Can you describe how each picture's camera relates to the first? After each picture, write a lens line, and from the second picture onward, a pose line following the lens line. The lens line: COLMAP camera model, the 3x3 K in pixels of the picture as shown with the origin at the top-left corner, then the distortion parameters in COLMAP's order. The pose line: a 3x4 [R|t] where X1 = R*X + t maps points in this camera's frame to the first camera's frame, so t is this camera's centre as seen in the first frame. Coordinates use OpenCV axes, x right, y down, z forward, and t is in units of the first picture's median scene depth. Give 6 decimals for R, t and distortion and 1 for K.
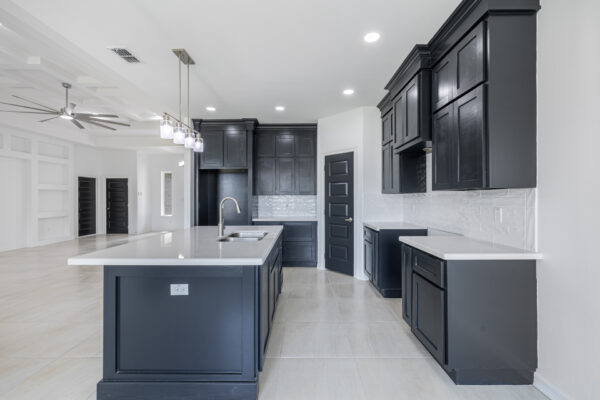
lens RADIAL K [[256.9, 0, 301.2], [0, 256.9, 197.1], [0, 0, 1]] dist [0.004594, 0.001001]
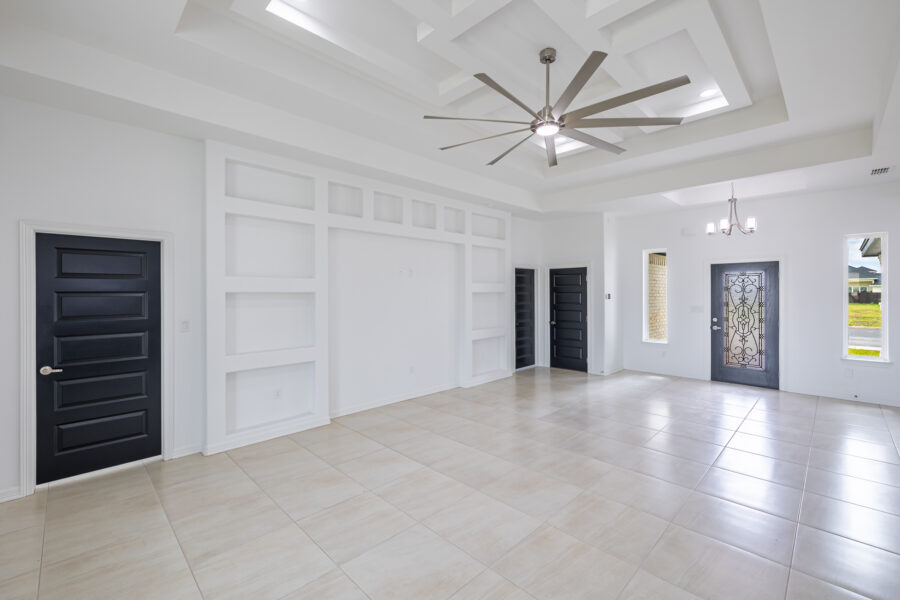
lens RADIAL K [[385.4, 0, 446.7], [0, 385.4, 295.7], [0, 0, 1]] dist [0.004594, 0.001001]
pose [[0.711904, 0.006717, -0.702245, -0.334188], [0.002946, 0.999917, 0.012551, -0.026235], [0.702271, -0.011004, 0.711825, 0.246891]]
